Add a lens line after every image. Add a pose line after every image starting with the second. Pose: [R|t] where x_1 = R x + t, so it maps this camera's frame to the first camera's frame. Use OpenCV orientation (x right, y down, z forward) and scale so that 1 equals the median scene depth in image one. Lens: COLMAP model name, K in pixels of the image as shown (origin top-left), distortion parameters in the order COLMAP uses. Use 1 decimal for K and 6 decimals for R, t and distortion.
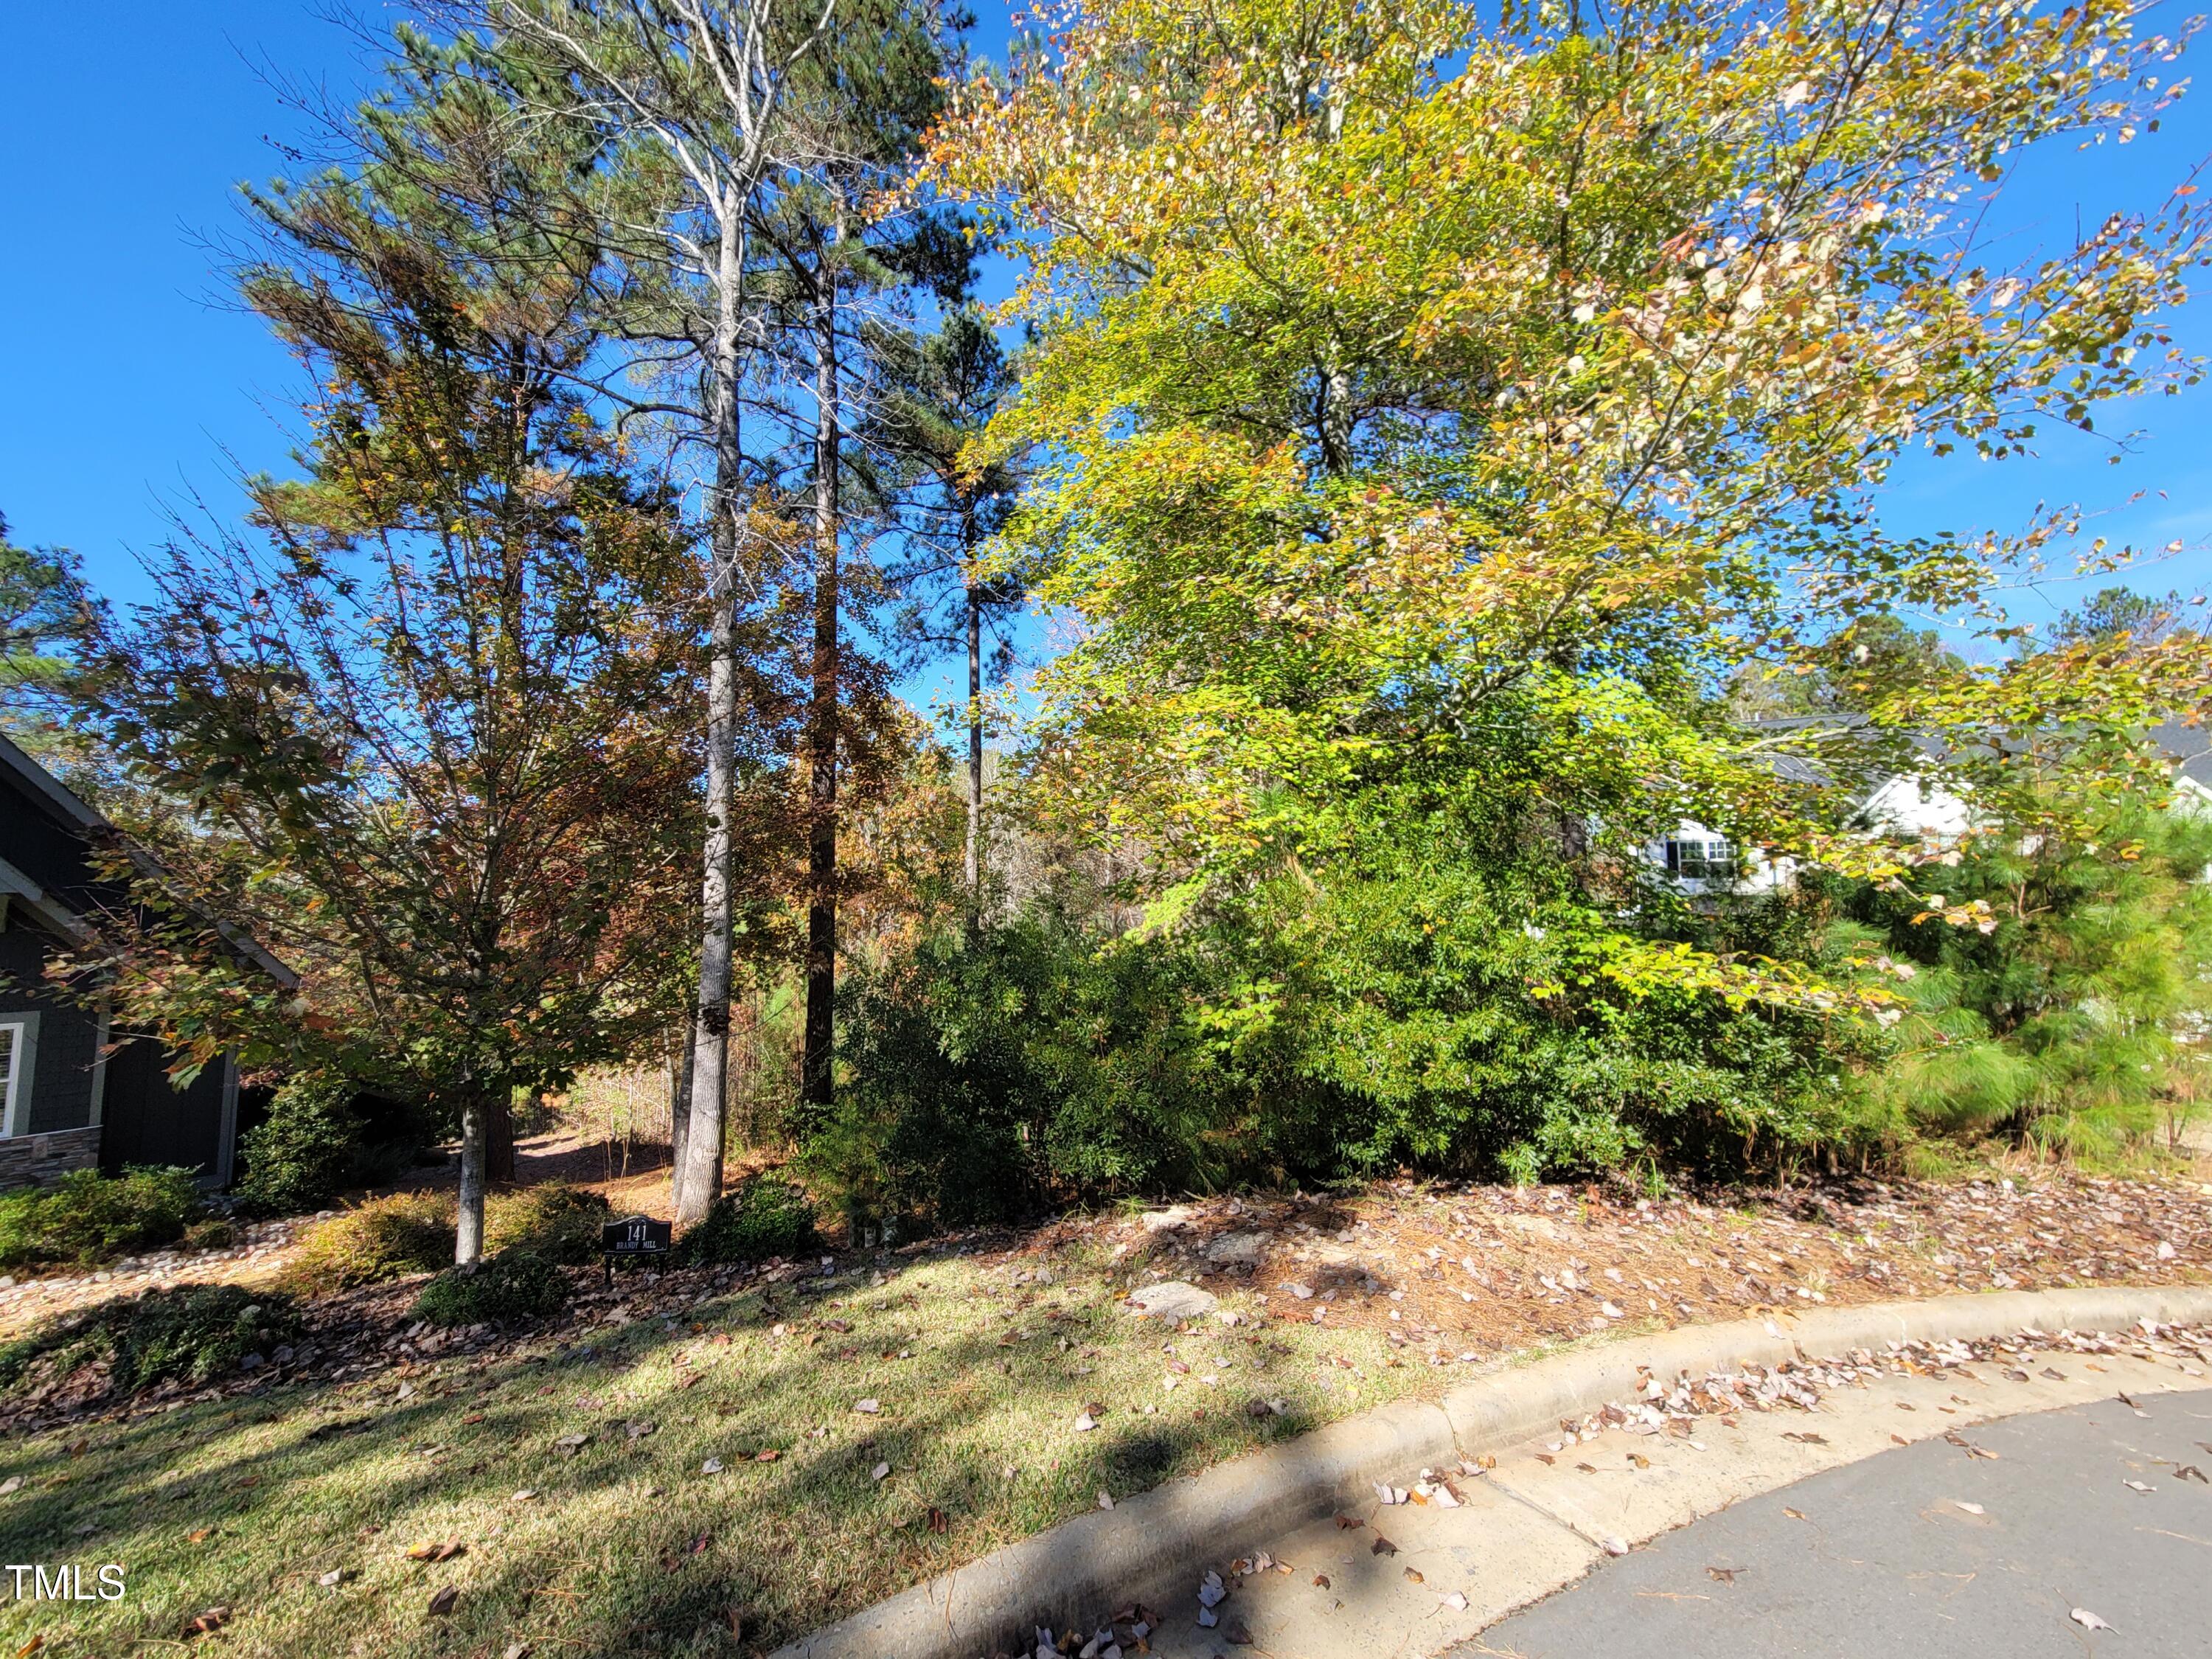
lens RADIAL K [[899.9, 0, 1098.3], [0, 899.9, 829.8], [0, 0, 1]] dist [-0.005448, 0.002870]
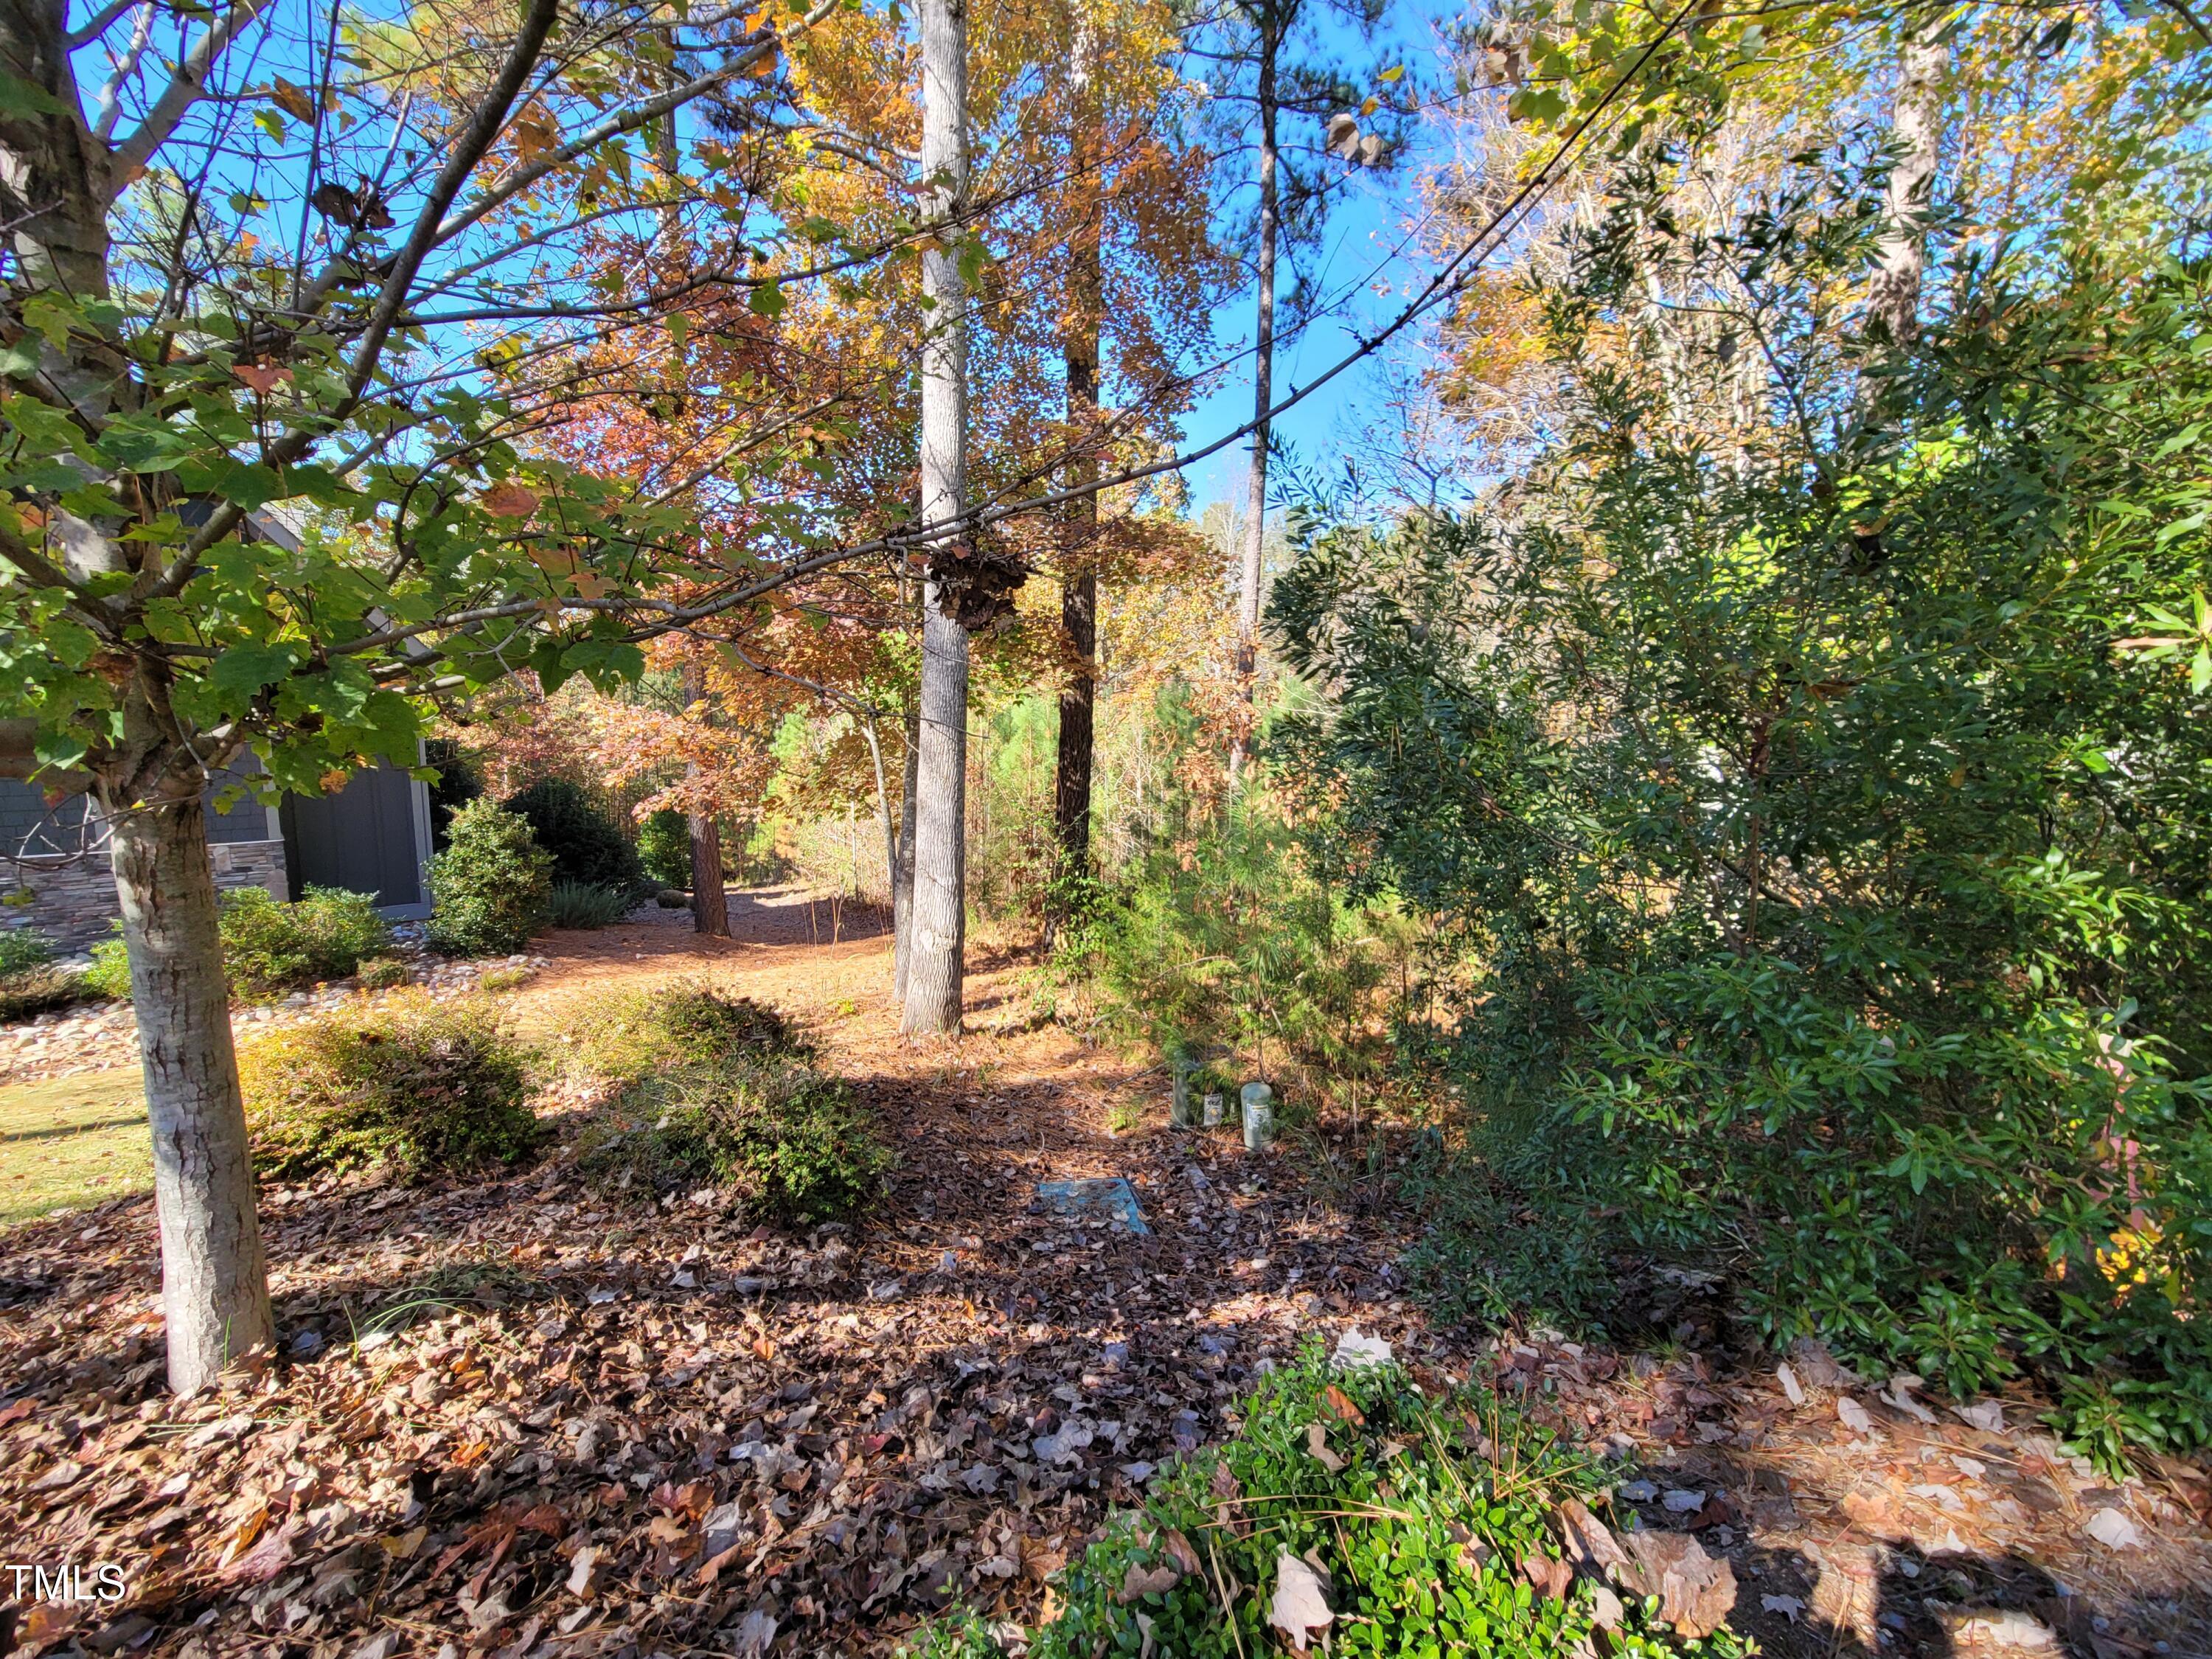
lens RADIAL K [[899.9, 0, 1101.0], [0, 899.9, 823.2], [0, 0, 1]] dist [-0.005448, 0.002870]
pose [[0.975470, 0.061827, -0.211271, -0.317975], [-0.012963, 0.974216, 0.225246, 0.218695], [0.219749, -0.216982, 0.951120, 0.714436]]
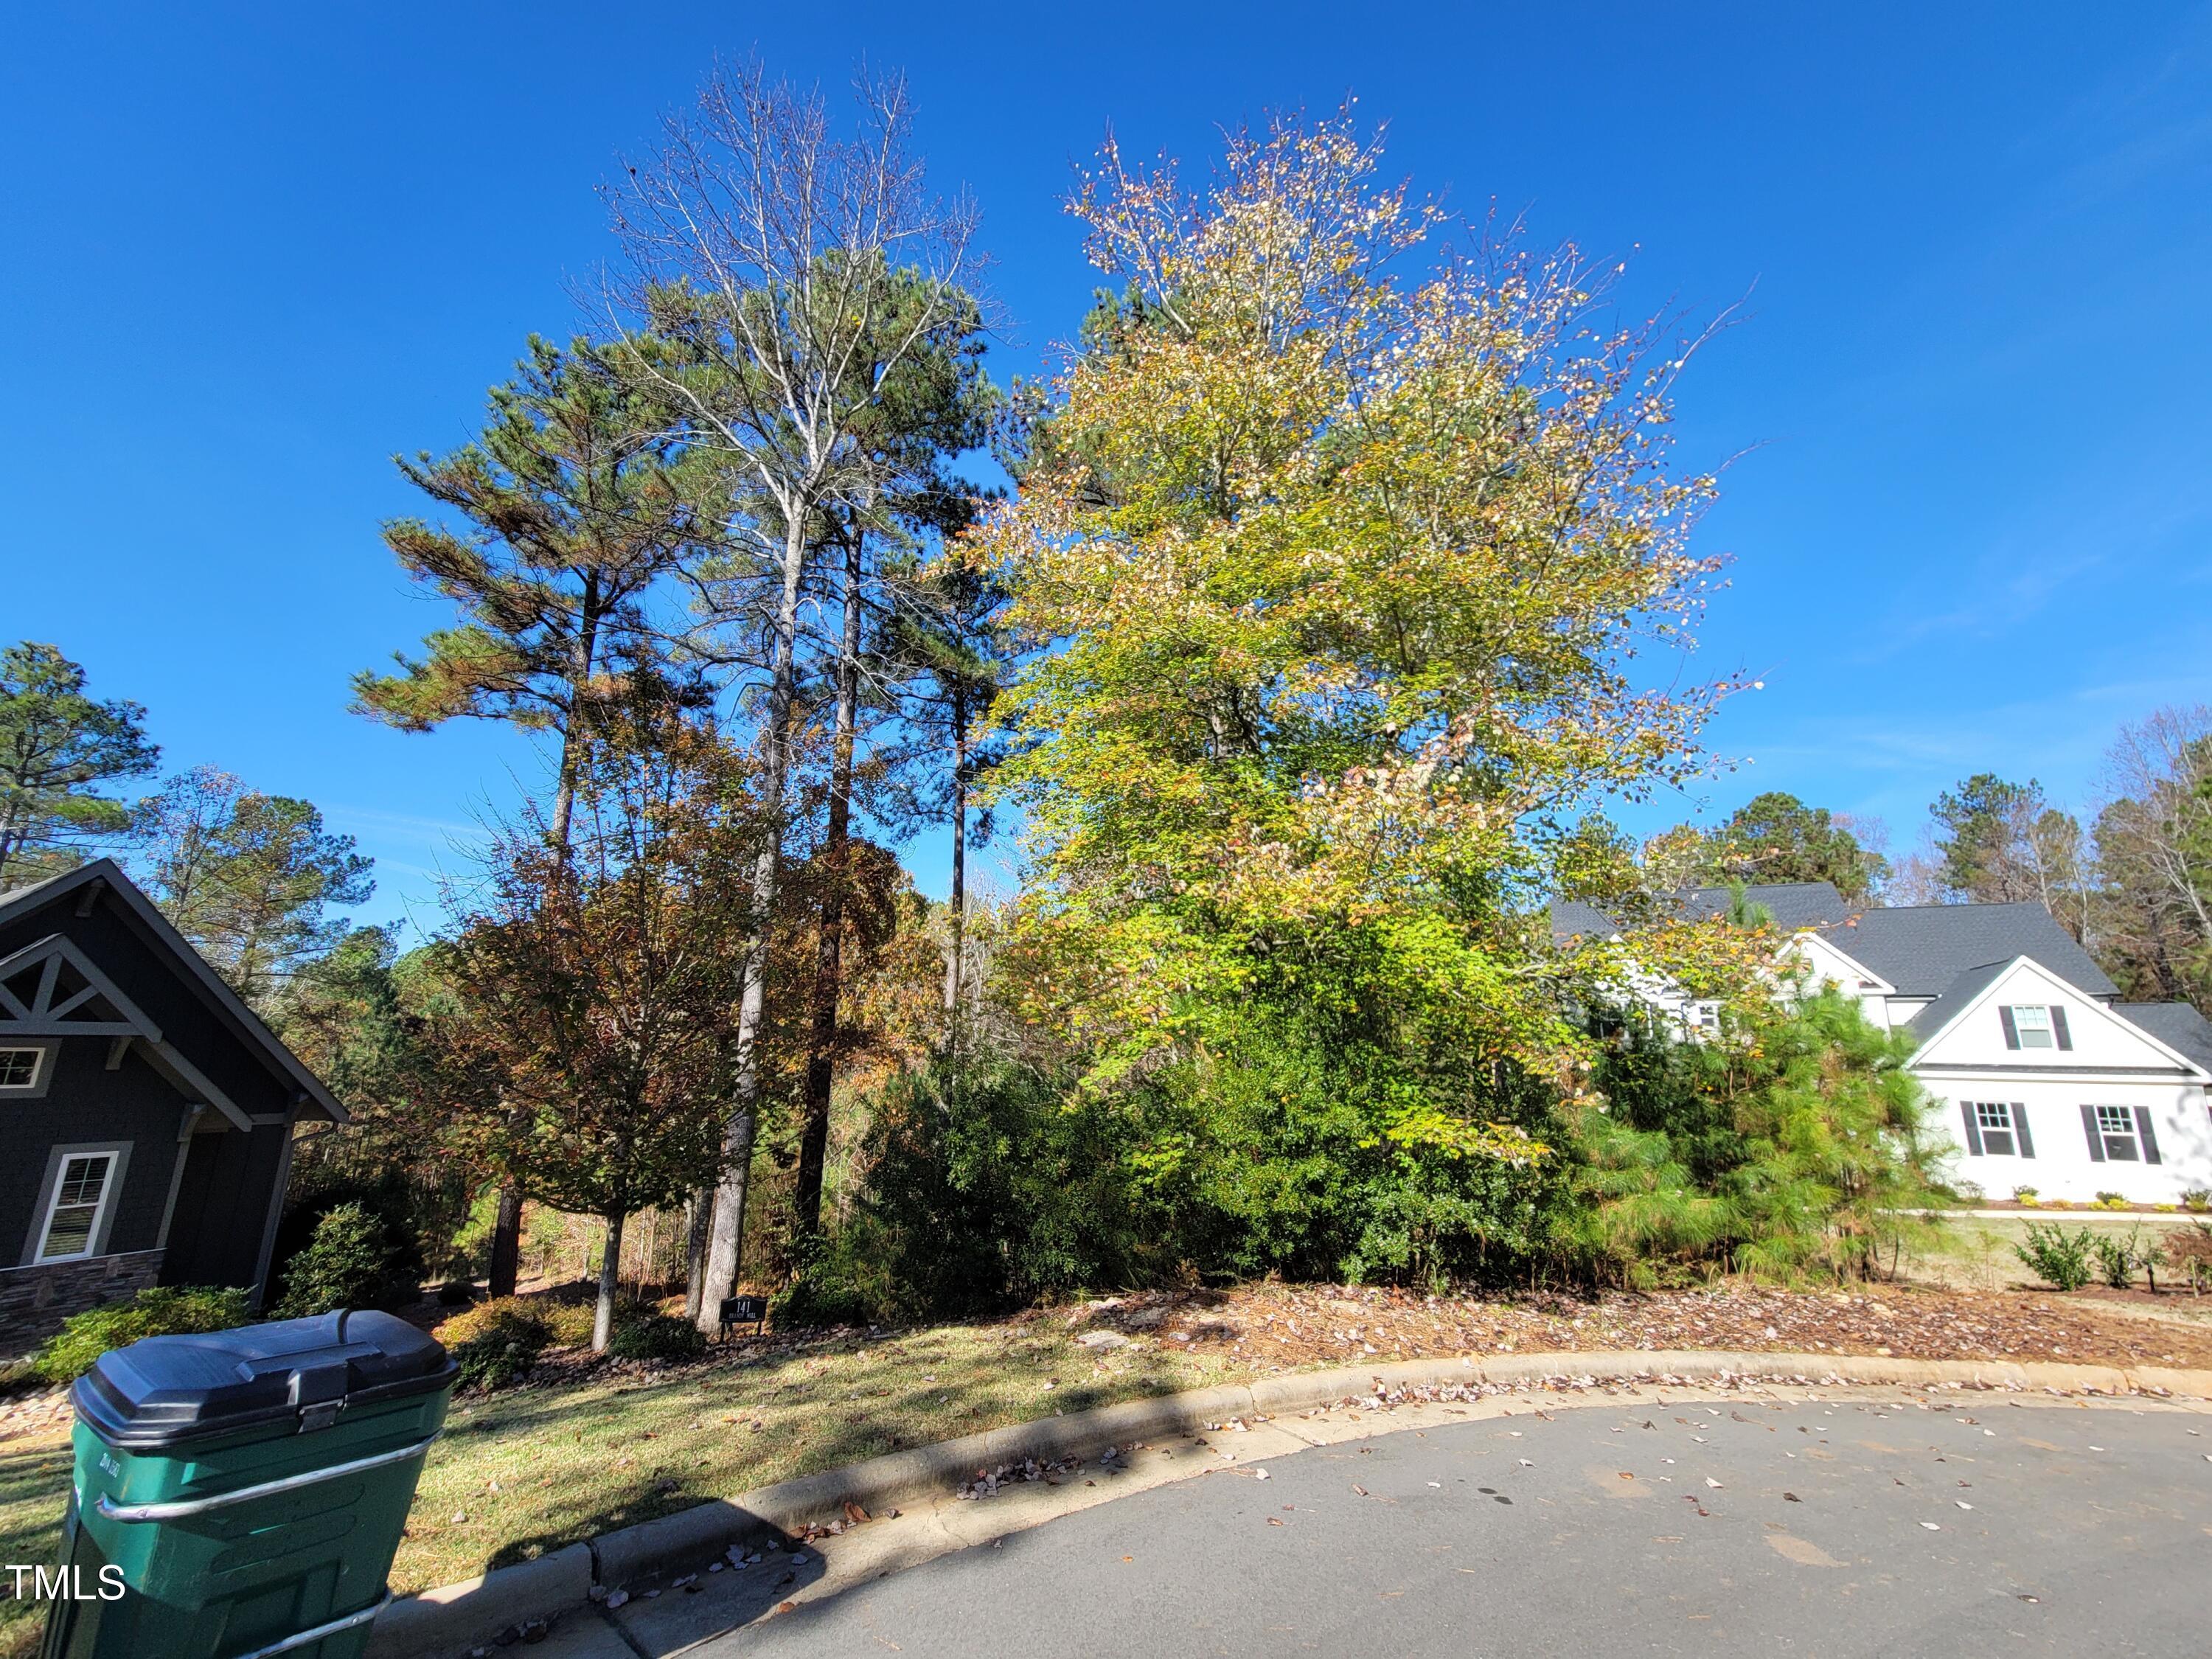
lens RADIAL K [[899.9, 0, 1095.6], [0, 899.9, 826.9], [0, 0, 1]] dist [-0.005448, 0.002870]
pose [[0.999156, 0.027337, 0.030643, -0.003770], [-0.022353, 0.988035, -0.152599, -0.087895], [-0.034448, 0.151785, 0.987813, -0.451256]]
